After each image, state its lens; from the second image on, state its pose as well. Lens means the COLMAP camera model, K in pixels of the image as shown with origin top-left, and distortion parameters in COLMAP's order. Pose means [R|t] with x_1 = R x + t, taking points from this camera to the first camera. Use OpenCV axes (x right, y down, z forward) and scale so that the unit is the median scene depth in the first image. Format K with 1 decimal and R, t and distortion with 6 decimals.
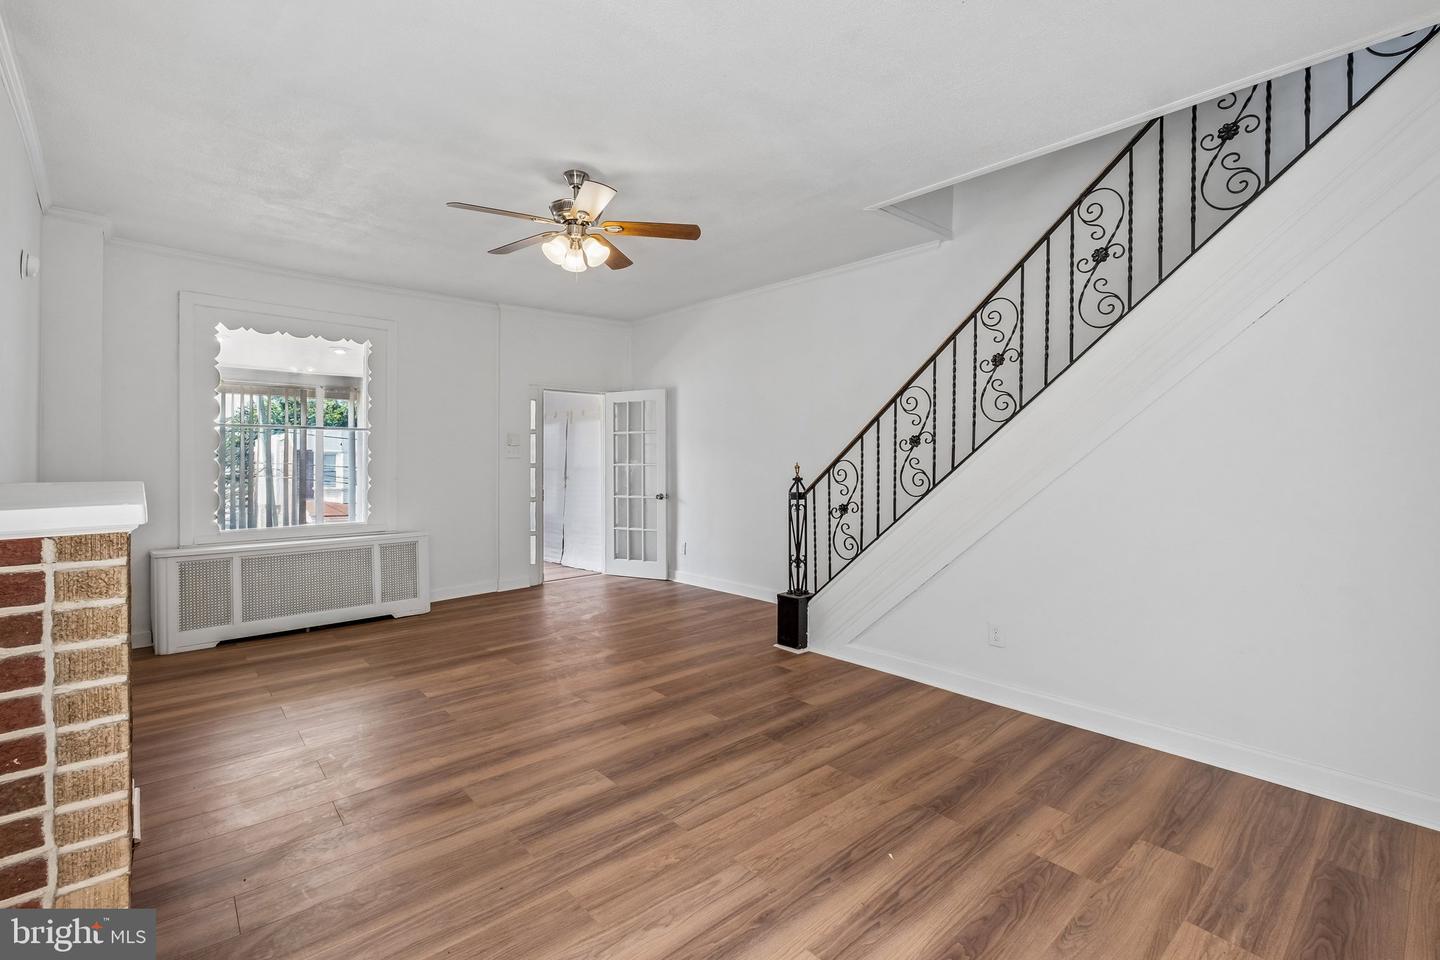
lens RADIAL K [[635.9, 0, 700.0], [0, 635.9, 465.9], [0, 0, 1]] dist [-0.003039, 0.000429]
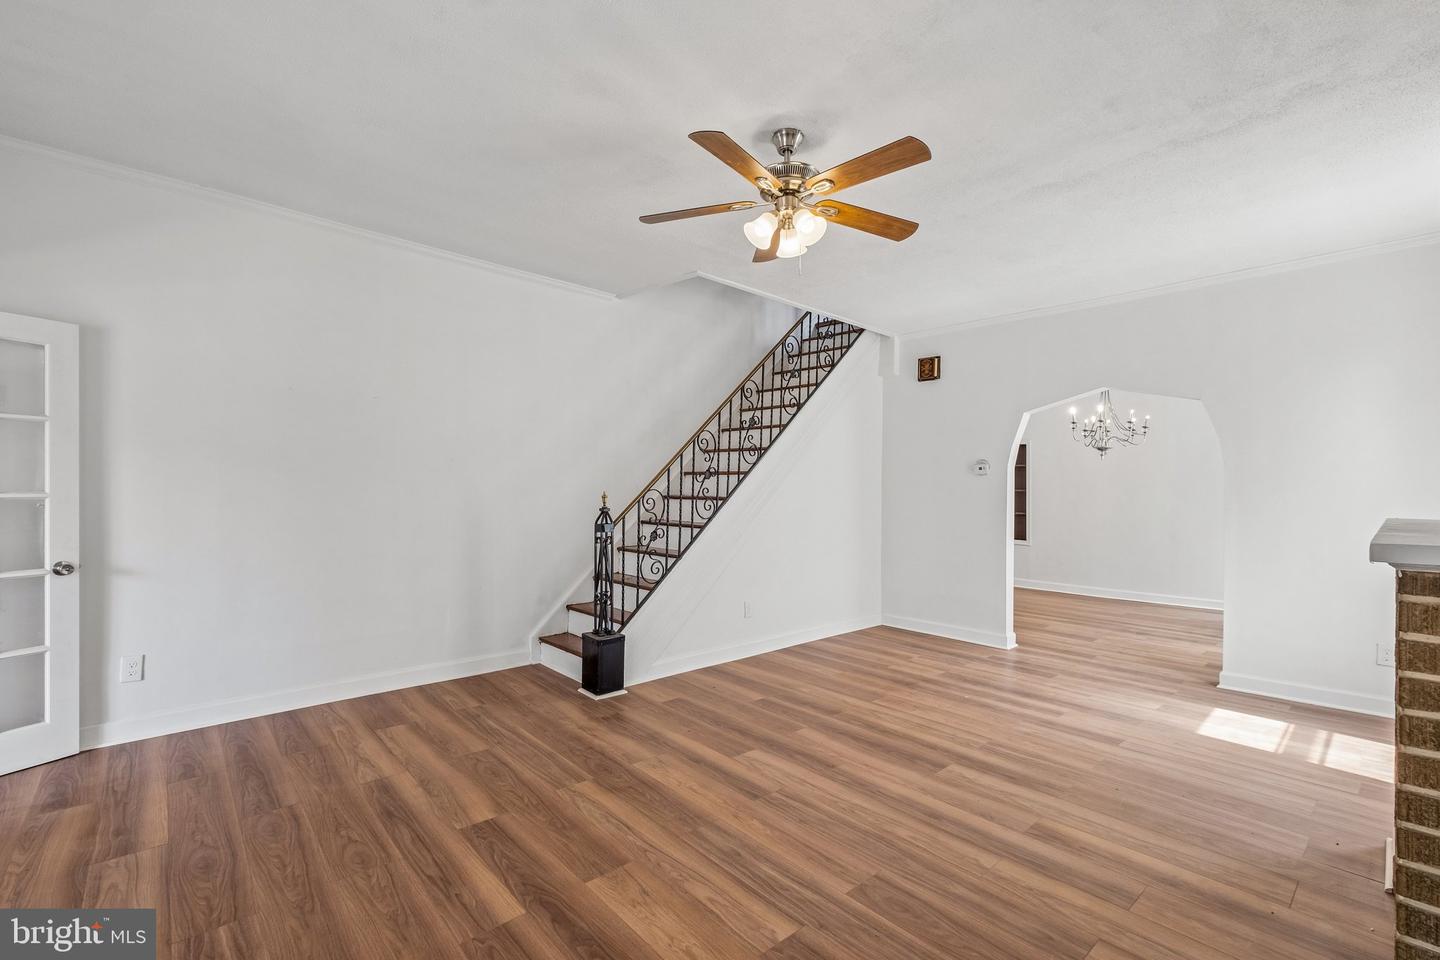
lens RADIAL K [[635.9, 0, 713.2], [0, 635.9, 480.2], [0, 0, 1]] dist [-0.003039, 0.000429]
pose [[-0.019200, 0.012445, 0.999738, -0.993778], [0.000652, 0.999922, -0.012435, -0.012682], [-0.999815, 0.000413, -0.019207, 1.106698]]
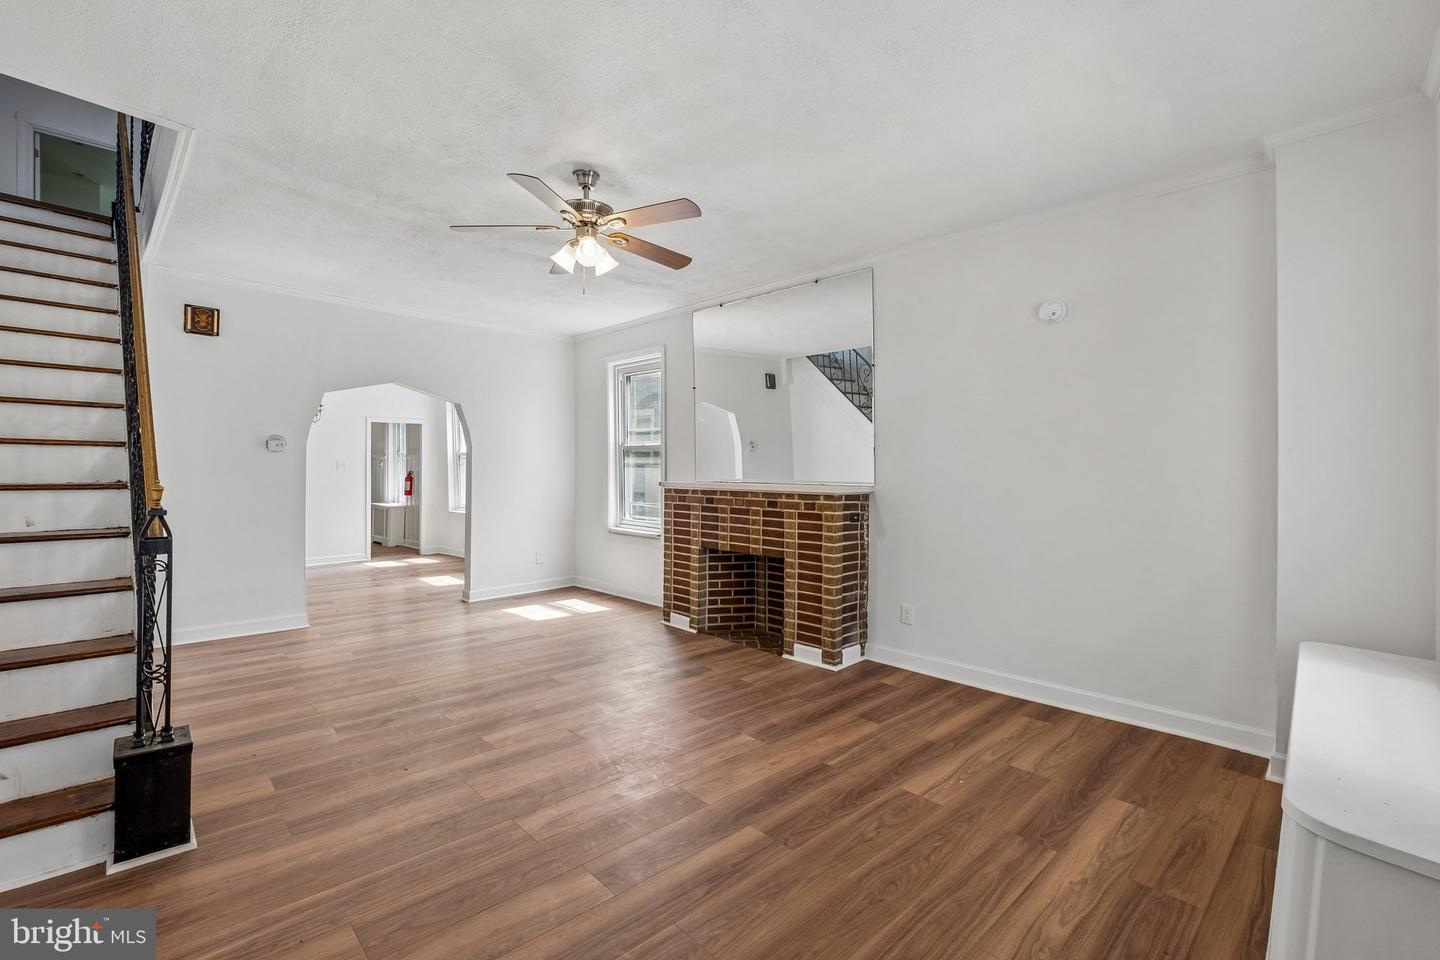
lens RADIAL K [[635.9, 0, 694.7], [0, 635.9, 467.0], [0, 0, 1]] dist [-0.003039, 0.000429]
pose [[-0.999282, -0.007500, -0.037136, -0.326277], [-0.007777, 0.999943, 0.007338, -0.028292], [0.037078, 0.007621, -0.999283, 1.953180]]
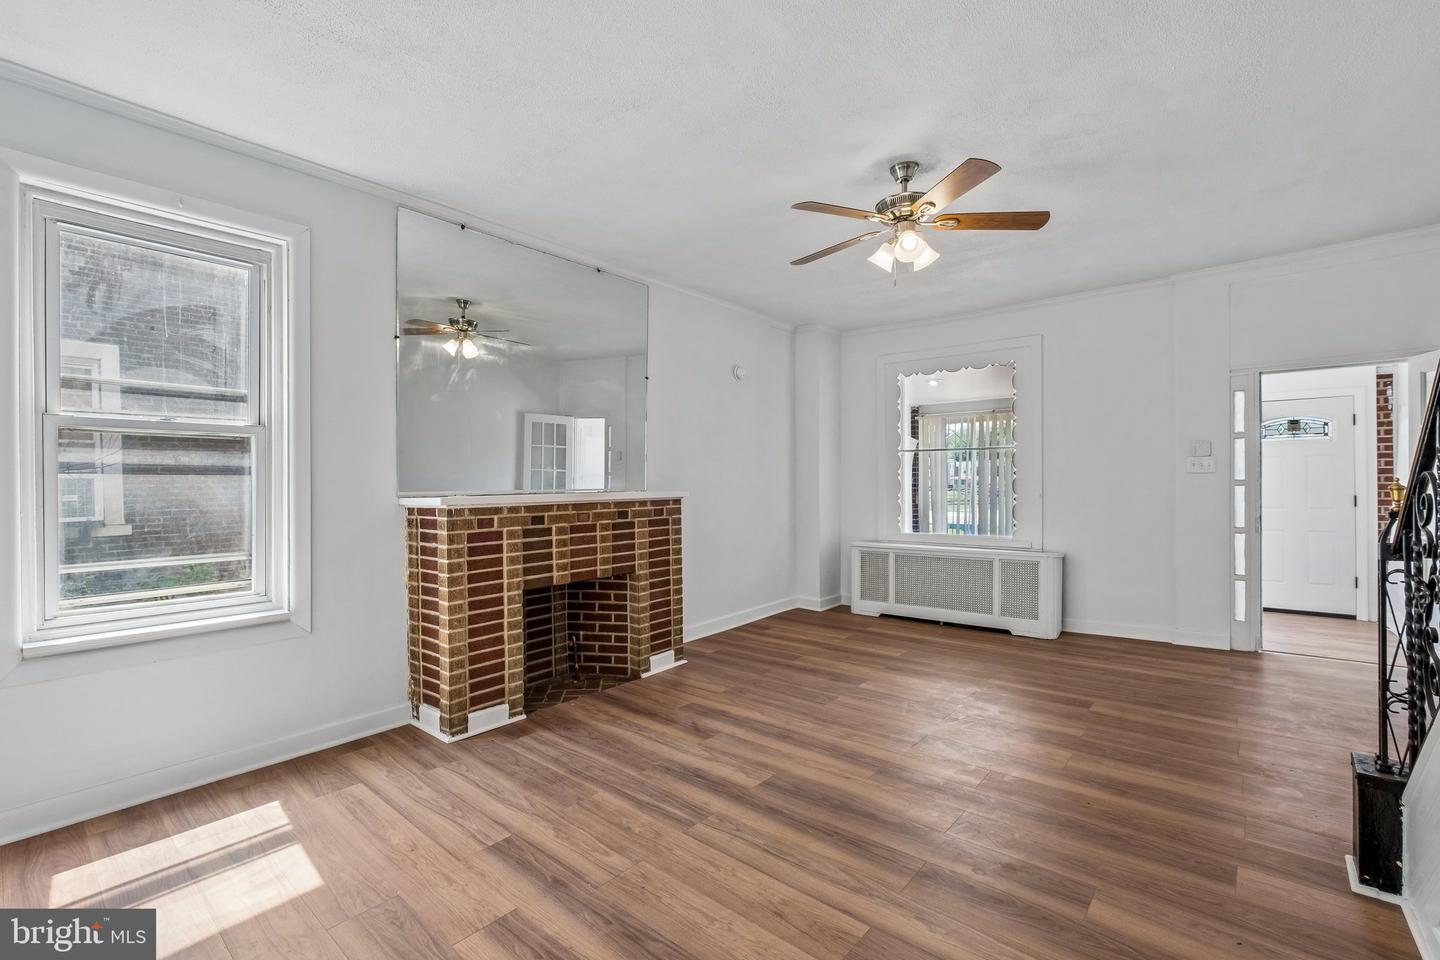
lens RADIAL K [[635.9, 0, 714.8], [0, 635.9, 484.1], [0, 0, 1]] dist [-0.003039, 0.000429]
pose [[0.155459, 0.005087, -0.987829, 0.668908], [-0.001438, 0.999987, 0.004923, -0.003475], [0.987841, 0.000656, 0.155464, 0.582998]]
